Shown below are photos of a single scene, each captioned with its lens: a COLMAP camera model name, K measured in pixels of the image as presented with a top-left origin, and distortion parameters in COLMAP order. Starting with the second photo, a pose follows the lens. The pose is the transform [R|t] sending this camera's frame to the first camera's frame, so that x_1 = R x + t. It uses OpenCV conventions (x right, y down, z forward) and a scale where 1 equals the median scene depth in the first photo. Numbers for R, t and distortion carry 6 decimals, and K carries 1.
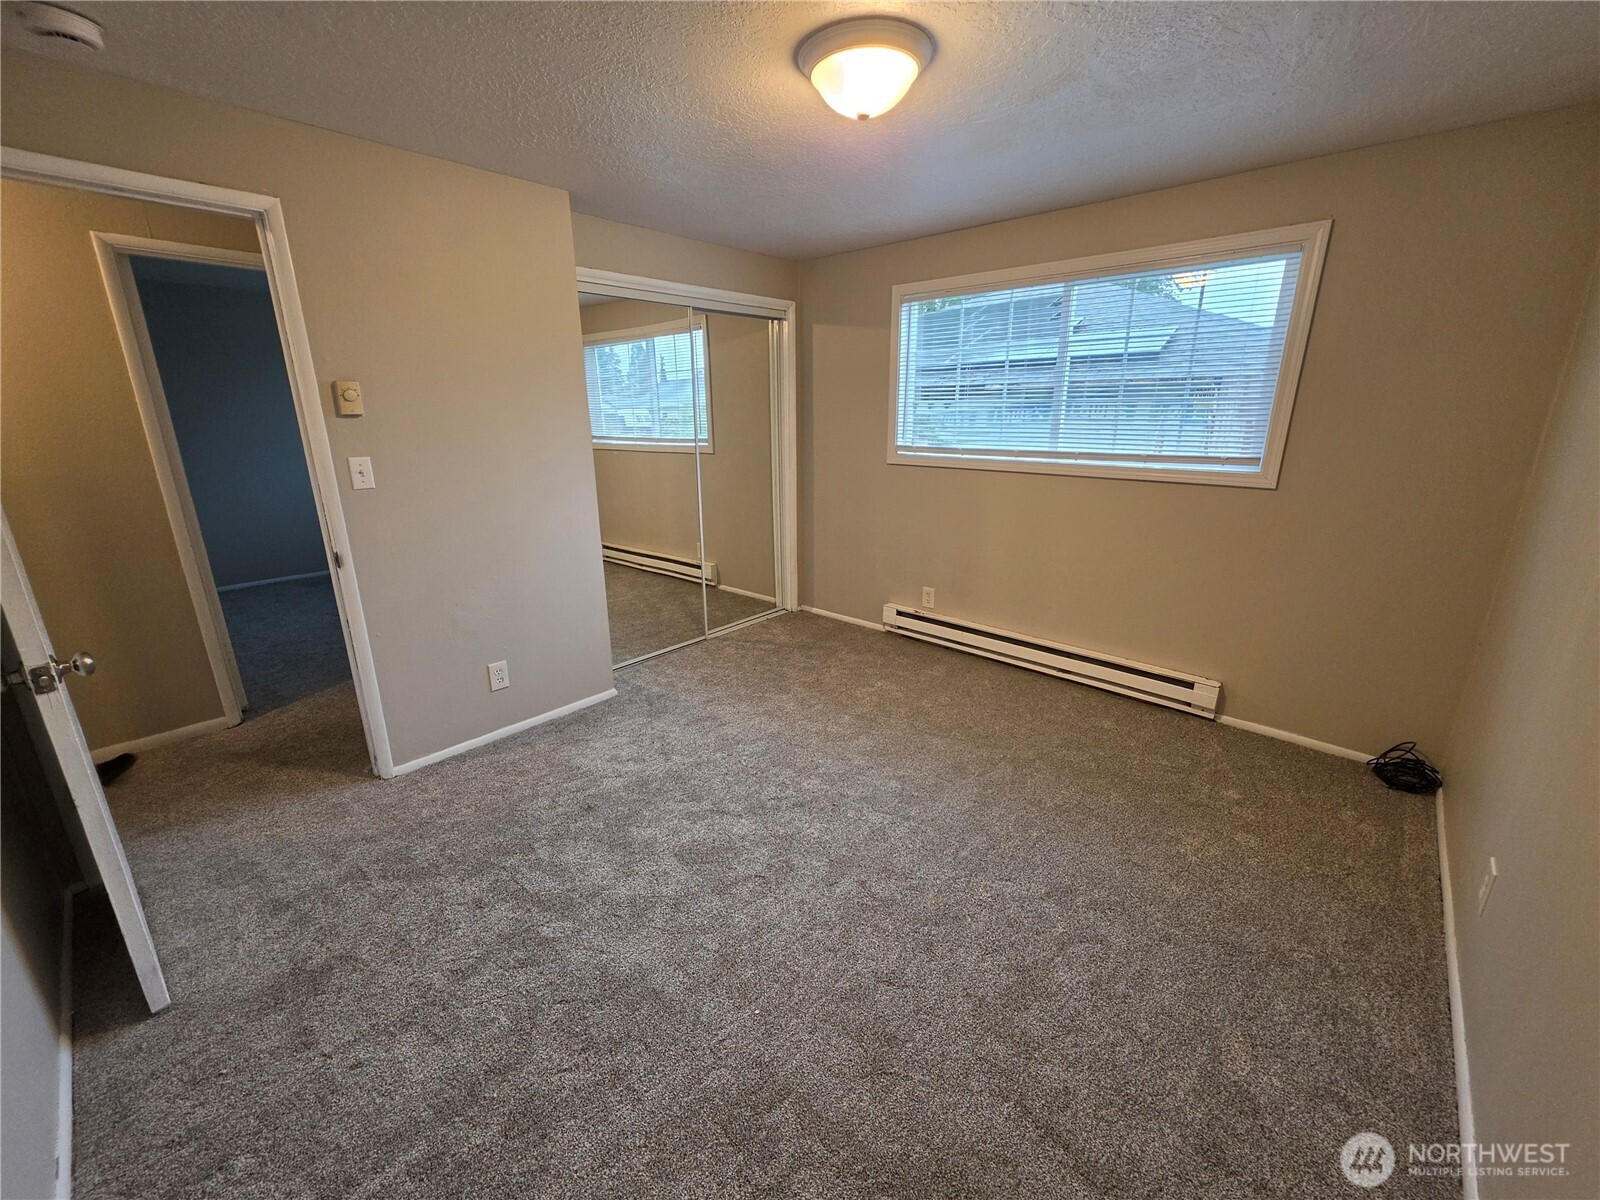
lens RADIAL K [[639.9, 0, 774.9], [0, 639.9, 588.2], [0, 0, 1]] dist [0.000599, 0.000010]
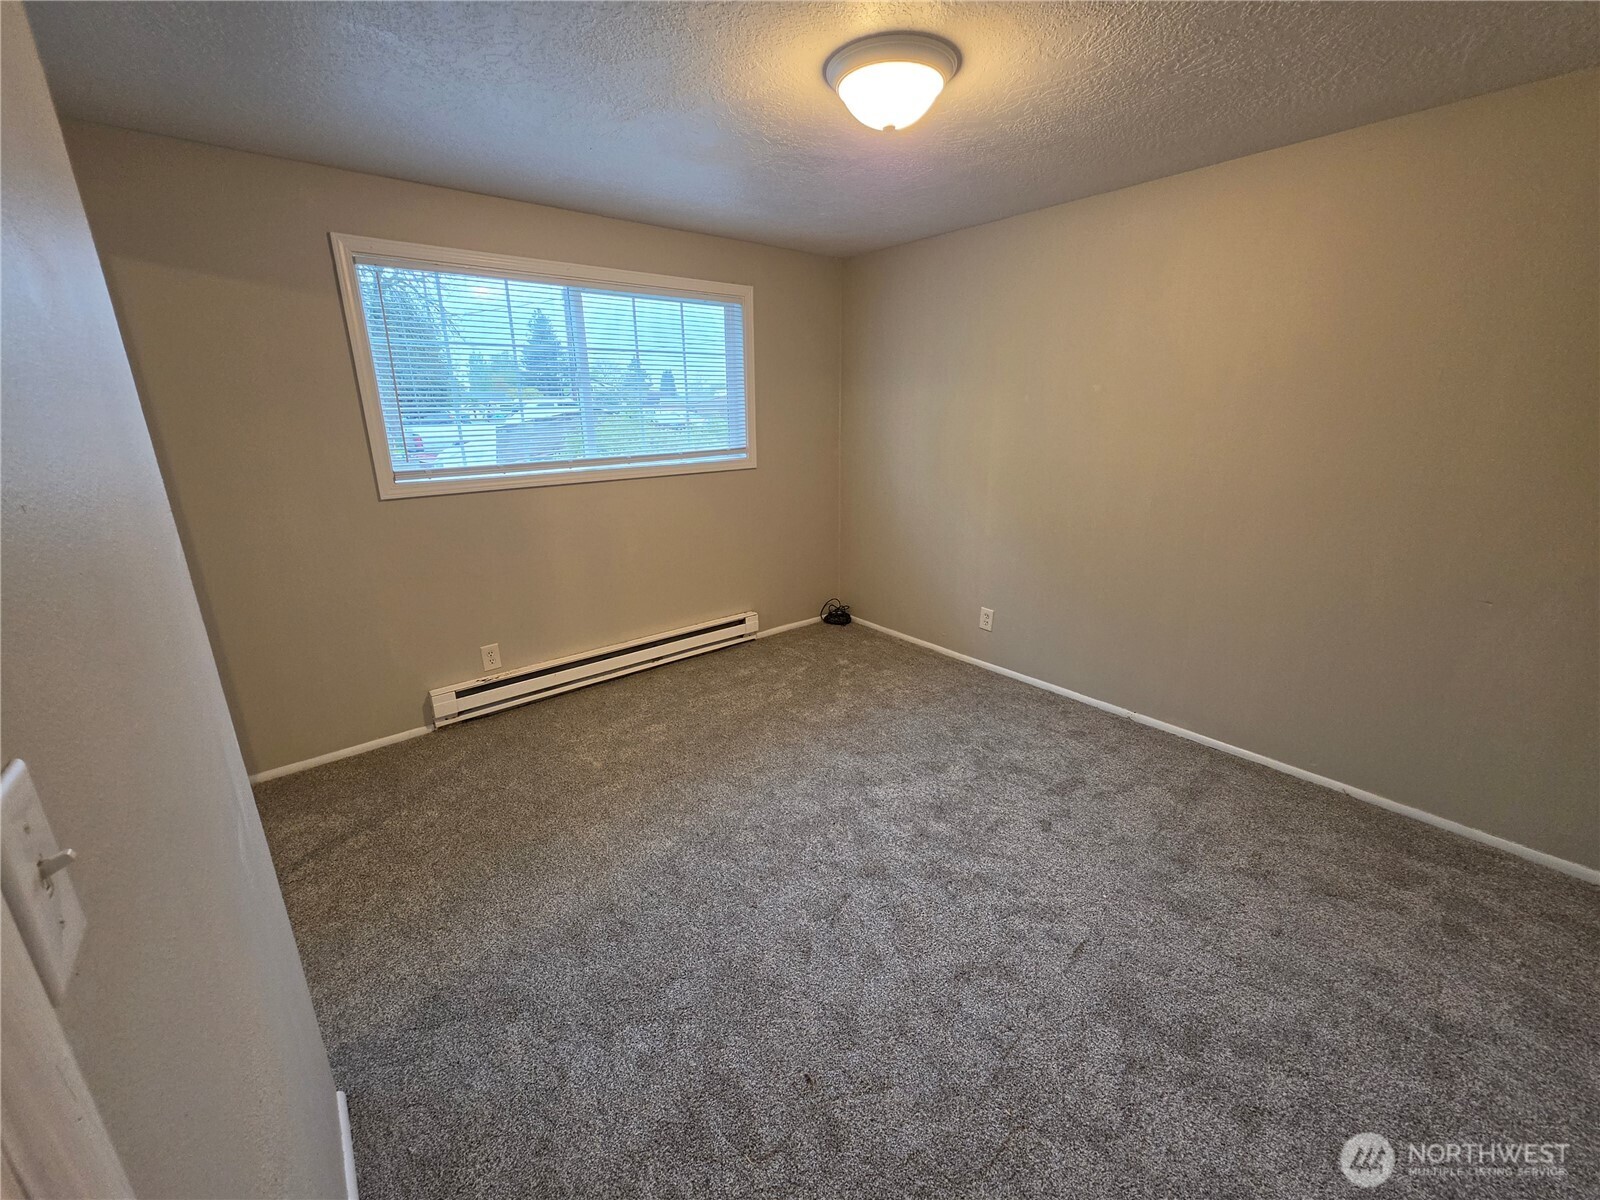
lens RADIAL K [[639.2, 0, 793.5], [0, 639.2, 588.9], [0, 0, 1]] dist [-0.002041, -0.000573]
pose [[0.130375, -0.263082, 0.955924, -0.507518], [0.289954, 0.932118, 0.216985, -0.145411], [-0.948119, 0.248884, 0.197807, 0.541771]]
